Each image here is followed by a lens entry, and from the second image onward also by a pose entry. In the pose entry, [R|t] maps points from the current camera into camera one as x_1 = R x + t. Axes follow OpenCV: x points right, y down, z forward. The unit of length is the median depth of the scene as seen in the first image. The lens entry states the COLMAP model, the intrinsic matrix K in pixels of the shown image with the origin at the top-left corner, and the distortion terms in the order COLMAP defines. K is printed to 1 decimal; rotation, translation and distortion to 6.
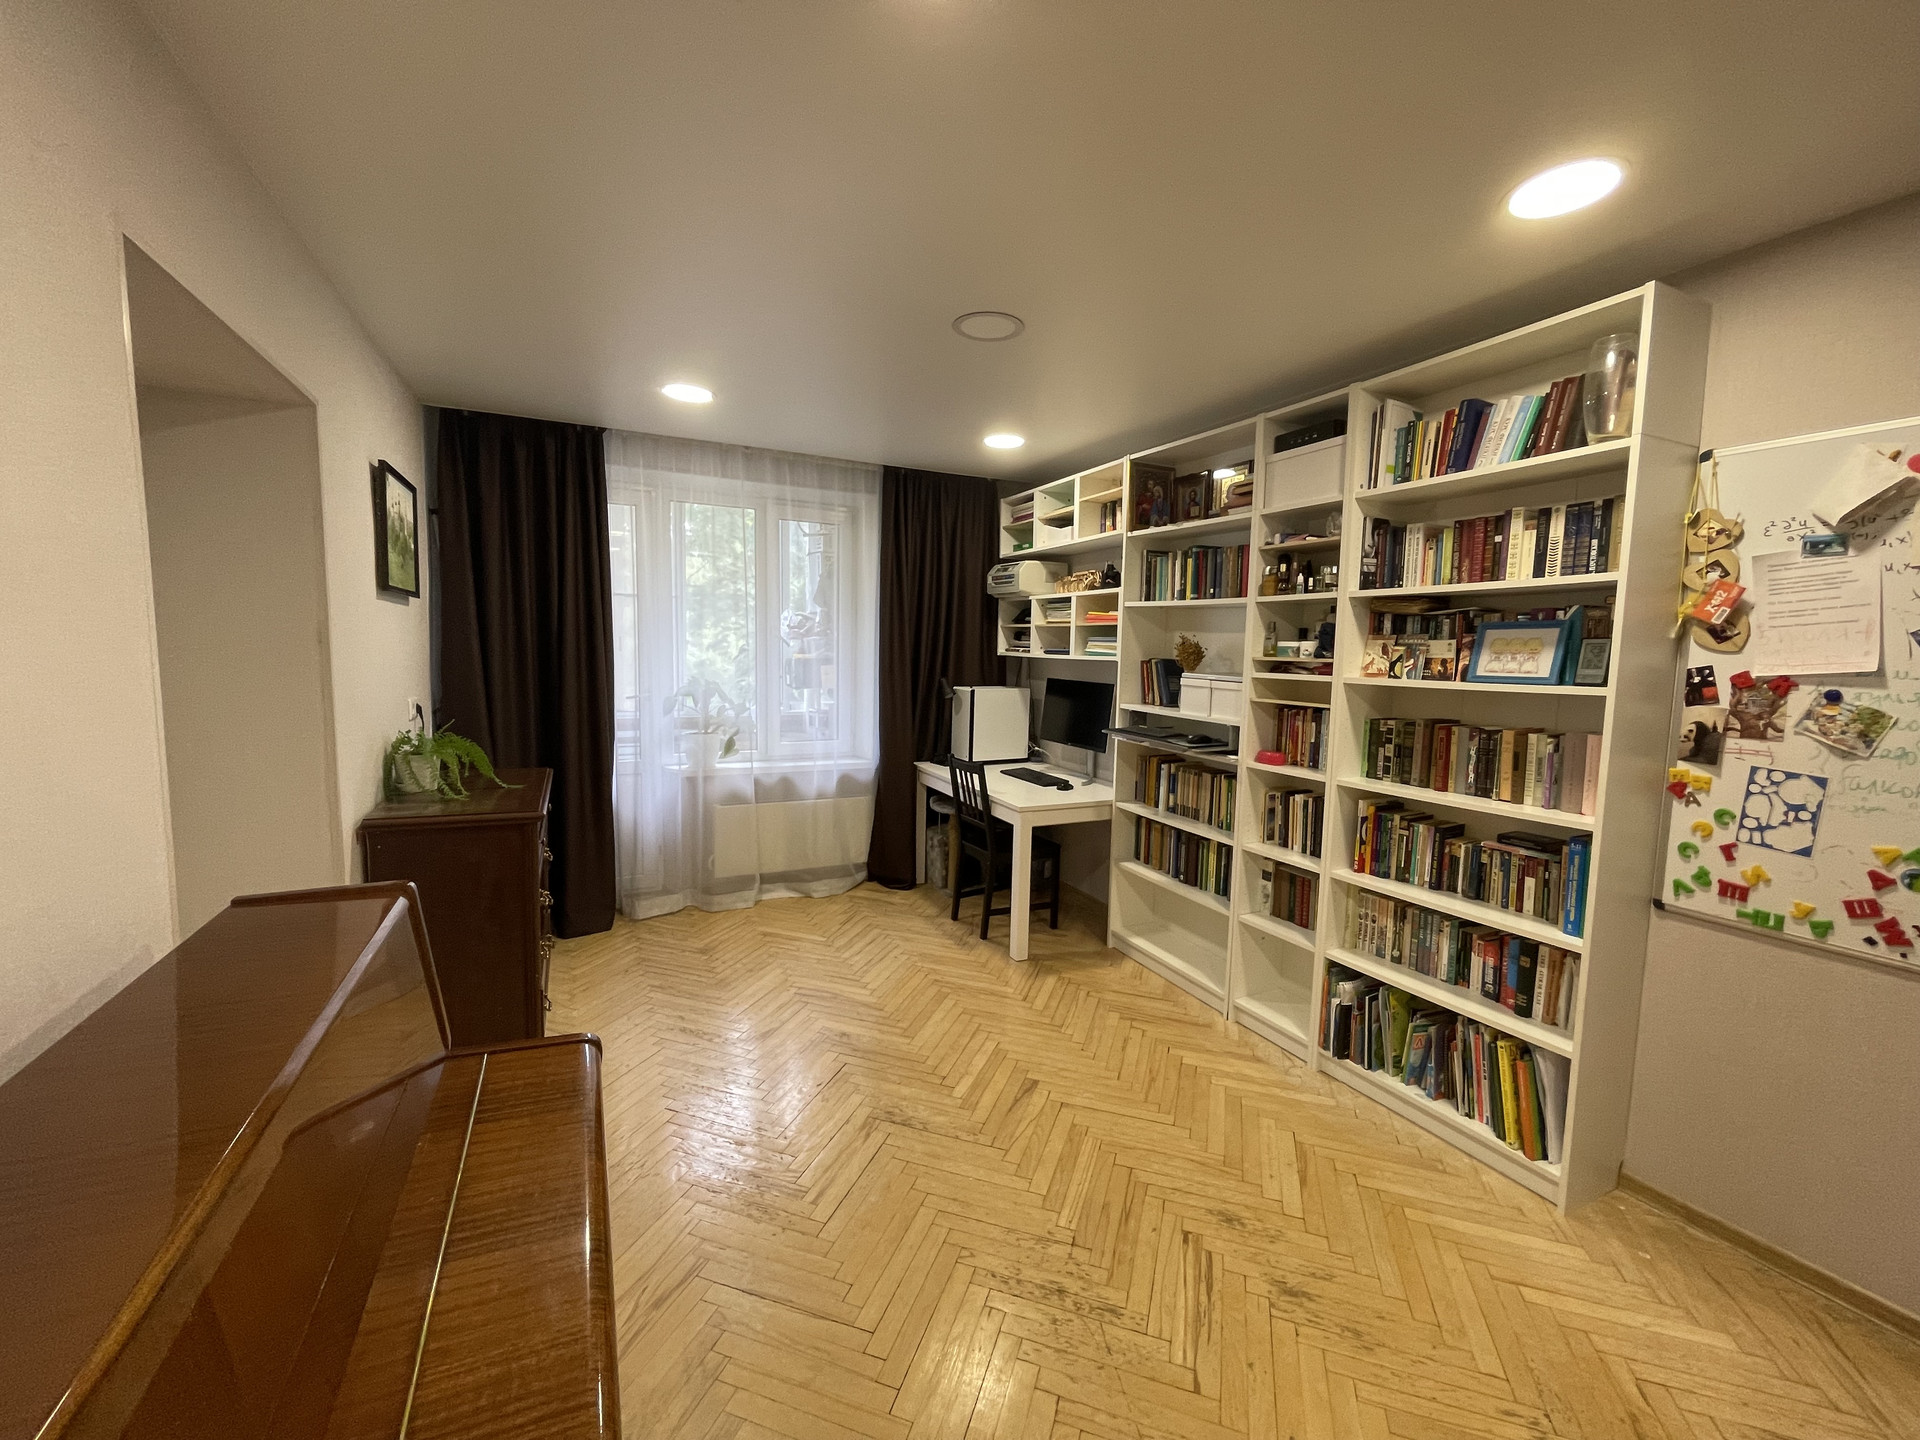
lens RADIAL K [[781.2, 0, 957.8], [0, 781.2, 716.4], [0, 0, 1]] dist [0.000007, -0.000674]
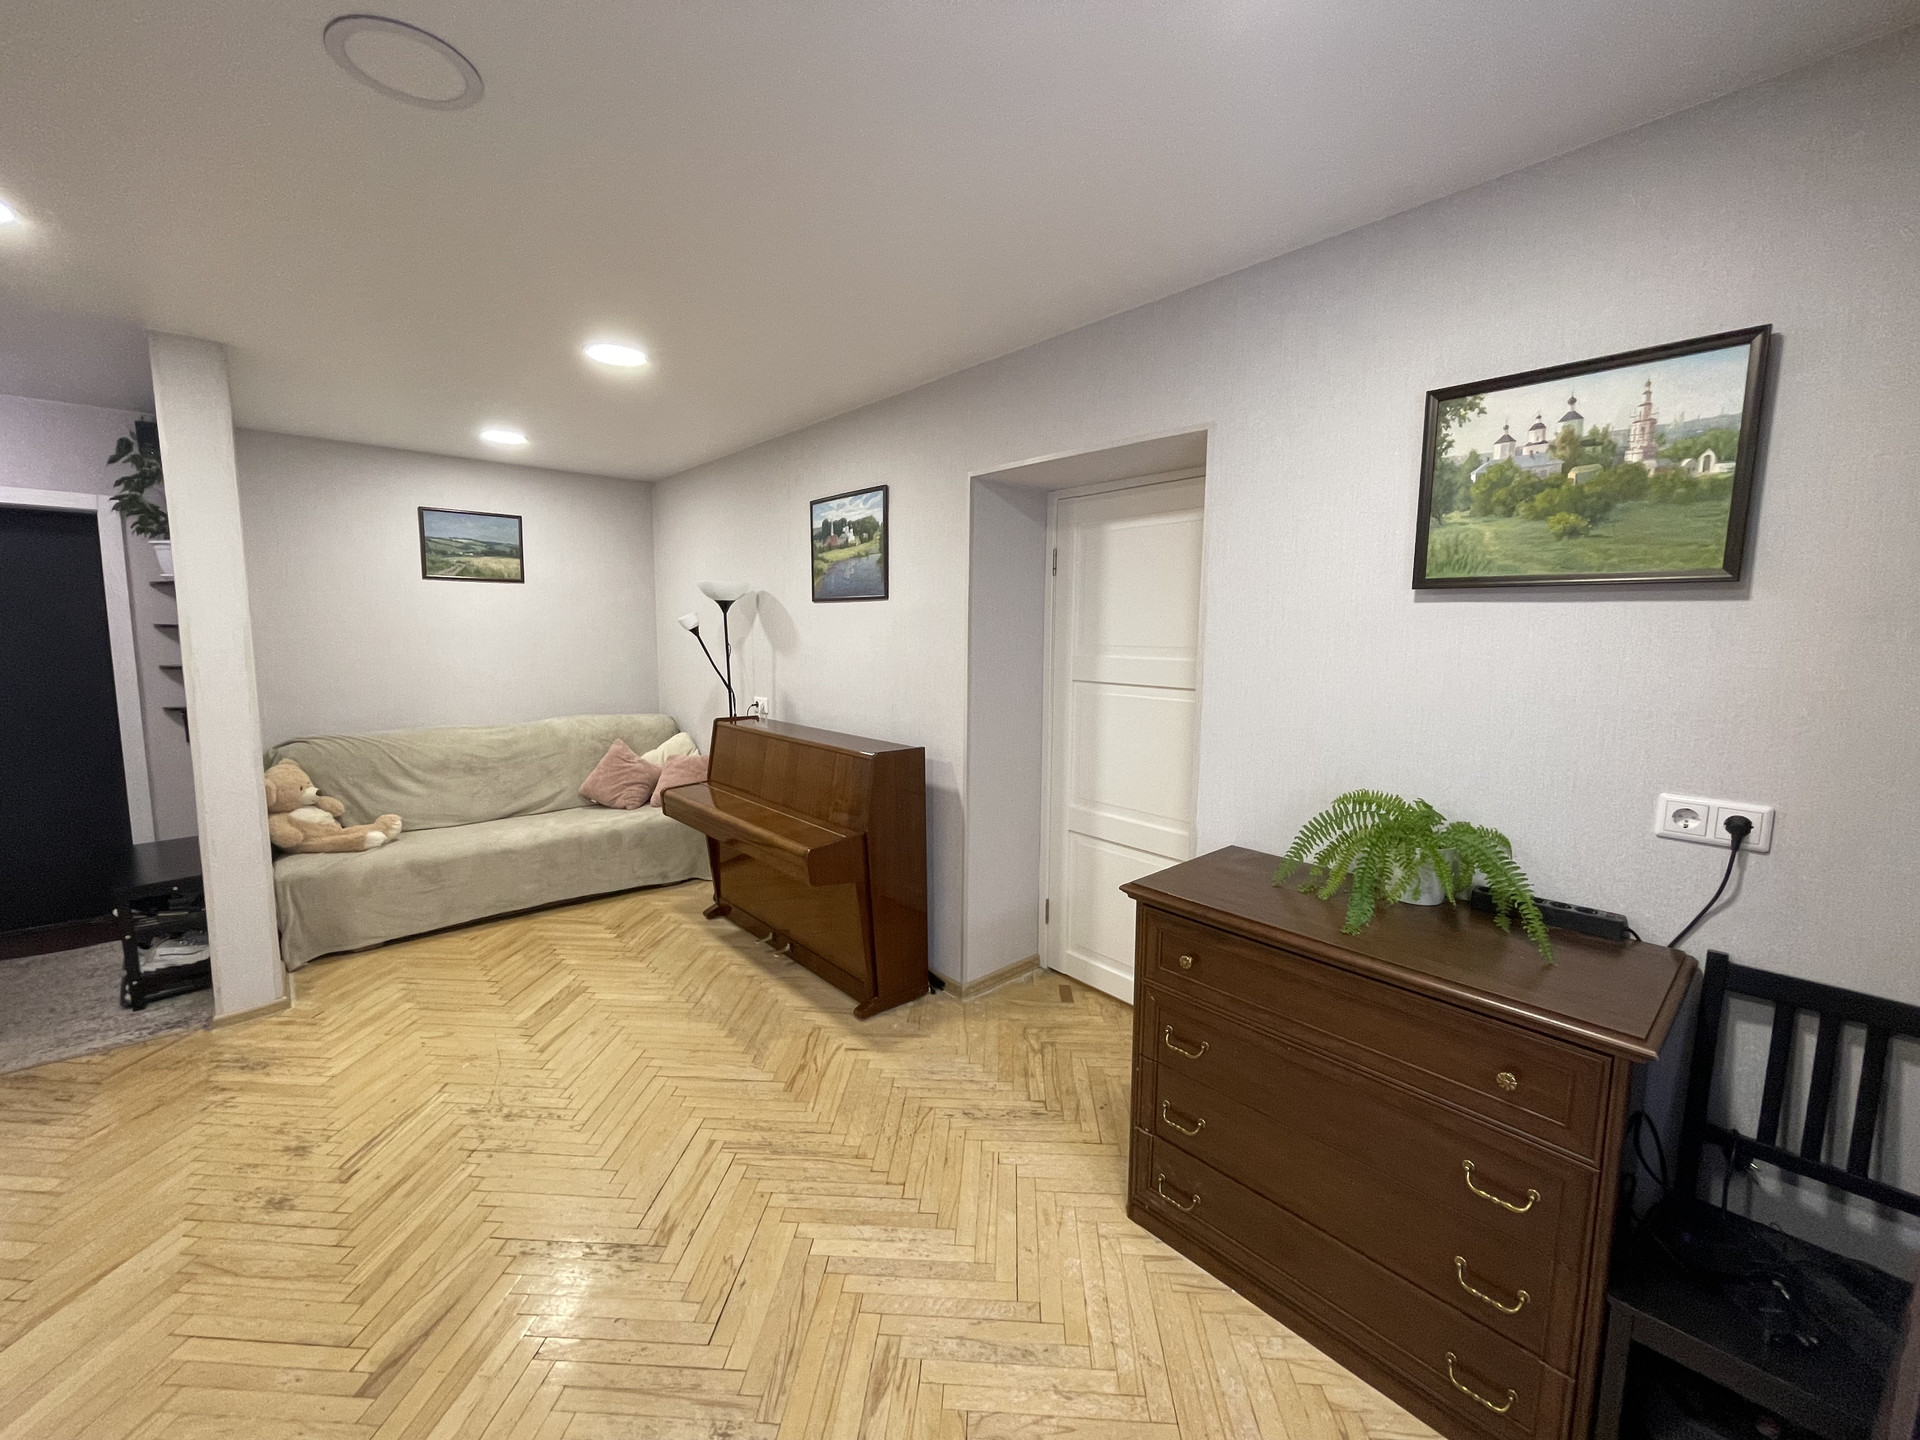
lens RADIAL K [[781.2, 0, 954.4], [0, 781.2, 711.8], [0, 0, 1]] dist [0.000007, -0.000674]
pose [[-0.963551, -0.000844, -0.267523, -0.118089], [-0.053175, 0.980647, 0.188427, -0.114978], [0.262187, 0.195784, -0.944948, 1.101642]]
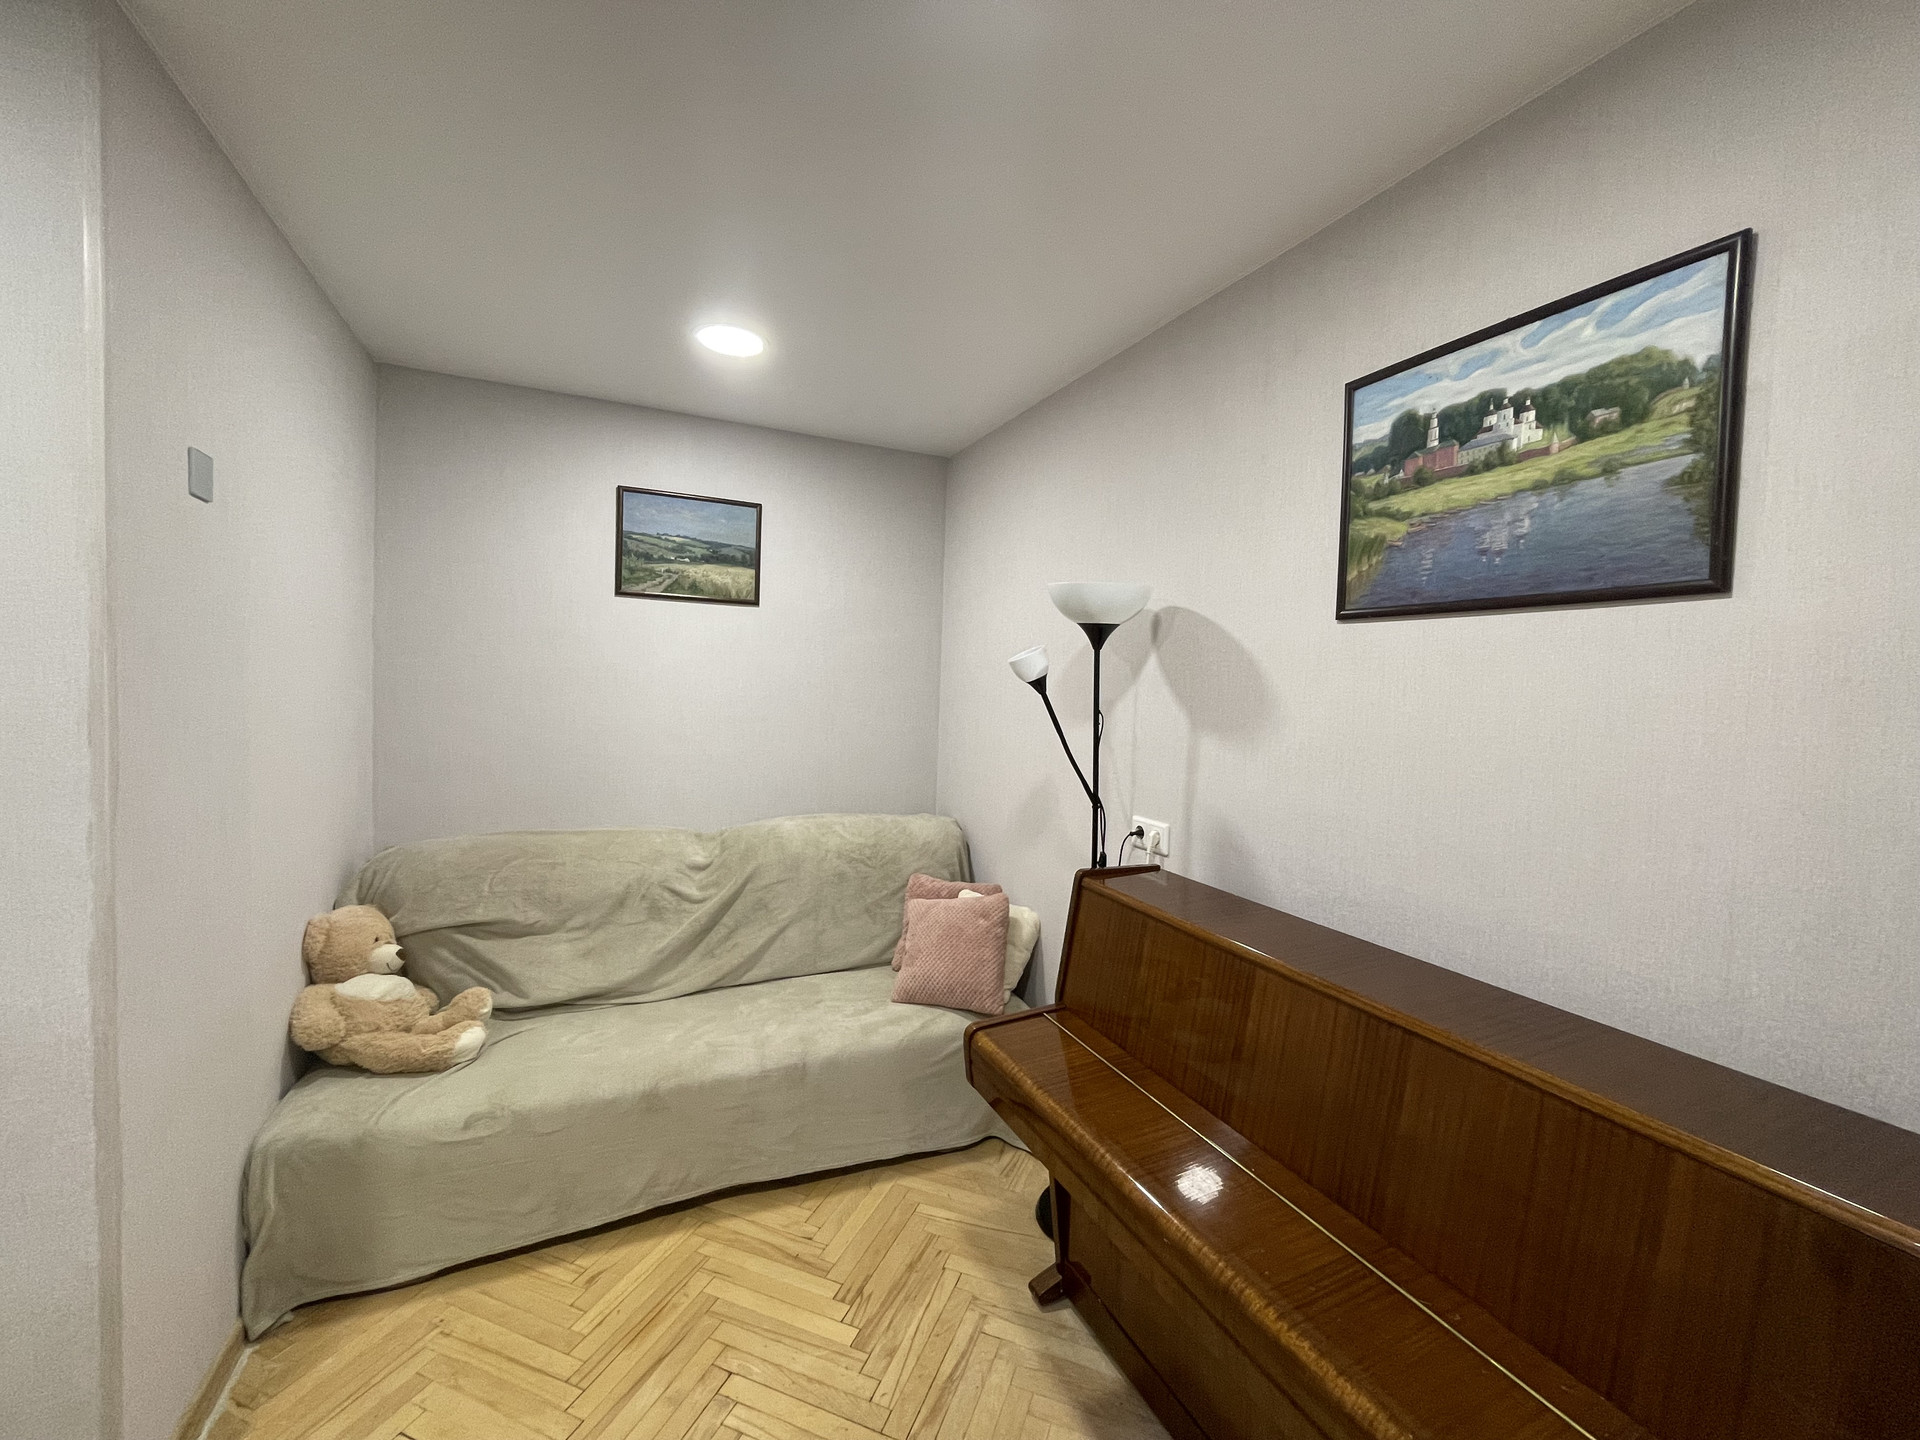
lens RADIAL K [[781.2, 0, 960.2], [0, 781.2, 718.6], [0, 0, 1]] dist [0.000007, -0.000674]
pose [[-0.998290, -0.056161, 0.016219, -0.016425], [-0.053468, 0.989405, 0.134975, -0.047665], [-0.023628, 0.133877, -0.990716, 0.499802]]
